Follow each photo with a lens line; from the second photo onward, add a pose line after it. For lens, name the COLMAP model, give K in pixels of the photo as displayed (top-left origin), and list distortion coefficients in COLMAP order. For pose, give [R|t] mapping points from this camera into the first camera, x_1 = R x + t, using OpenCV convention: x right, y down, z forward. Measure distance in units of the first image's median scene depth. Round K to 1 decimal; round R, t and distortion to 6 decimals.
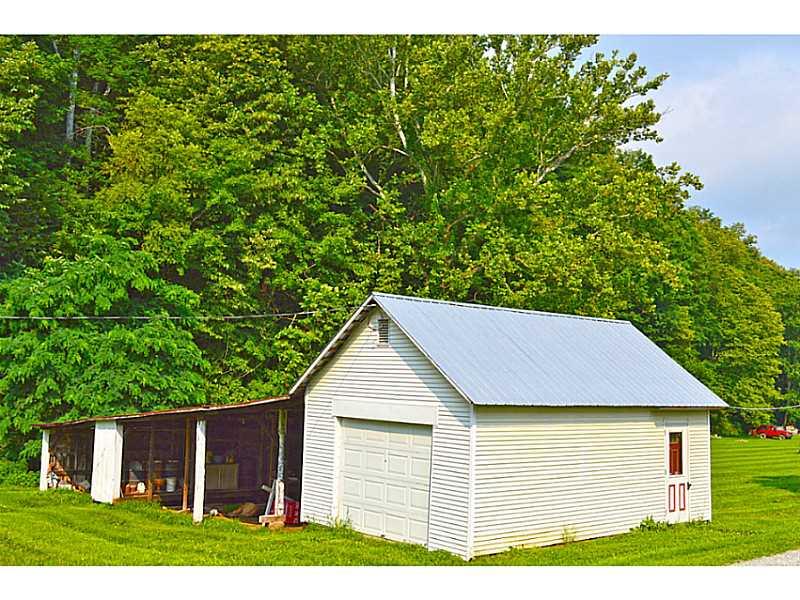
lens RADIAL K [[915.9, 0, 400.3], [0, 915.9, 266.6], [0, 0, 1]] dist [-0.092461, -0.016495]
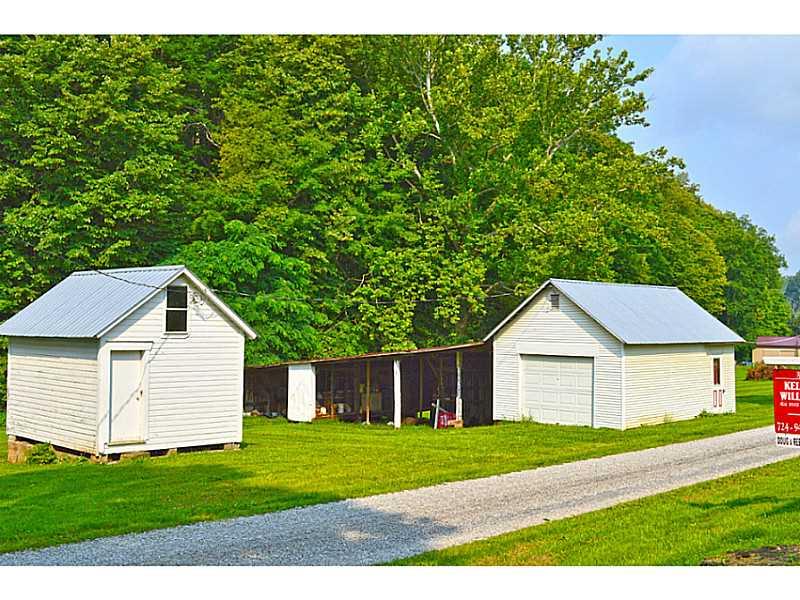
lens RADIAL K [[913.9, 0, 400.0], [0, 913.9, 300.0], [0, 0, 1]] dist [-0.097850, 0.009392]
pose [[0.997242, -0.023845, 0.070283, -0.152720], [0.016716, 0.994814, 0.100325, -0.037742], [-0.072311, -0.098873, 0.992469, -0.226326]]
